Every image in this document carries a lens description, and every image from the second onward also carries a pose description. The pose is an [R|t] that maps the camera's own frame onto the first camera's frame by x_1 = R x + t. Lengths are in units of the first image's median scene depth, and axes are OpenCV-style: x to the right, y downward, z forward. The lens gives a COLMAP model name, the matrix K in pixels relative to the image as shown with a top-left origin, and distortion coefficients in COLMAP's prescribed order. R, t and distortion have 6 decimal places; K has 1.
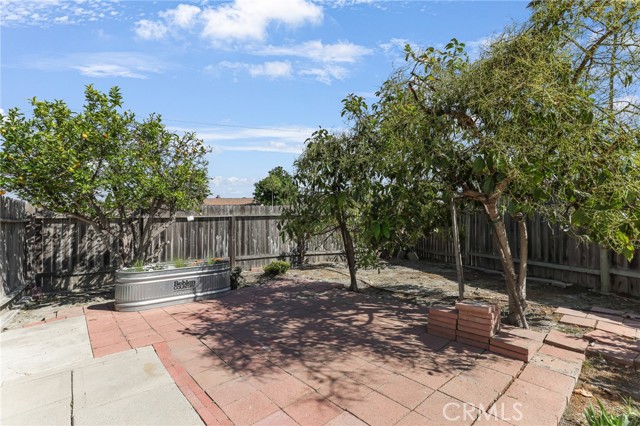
lens RADIAL K [[304.4, 0, 320.3], [0, 304.4, 214.5], [0, 0, 1]] dist [0.000644, 0.000029]
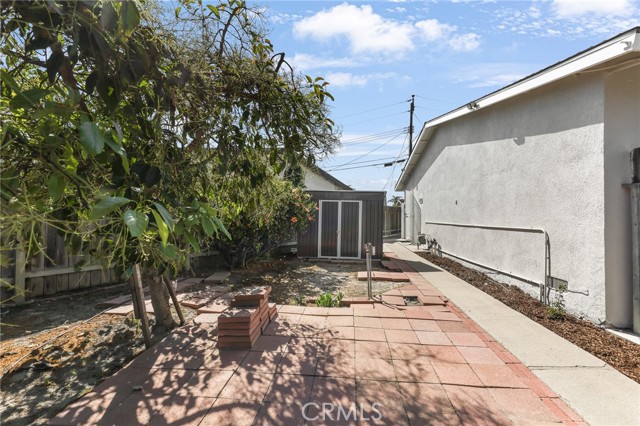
lens RADIAL K [[304.4, 0, 319.2], [0, 304.4, 214.0], [0, 0, 1]] dist [0.000644, 0.000029]
pose [[-0.709505, 0.018131, 0.704467, -0.427141], [0.003801, 0.999753, -0.021902, 0.054804], [-0.704690, -0.012862, -0.709399, 1.715574]]
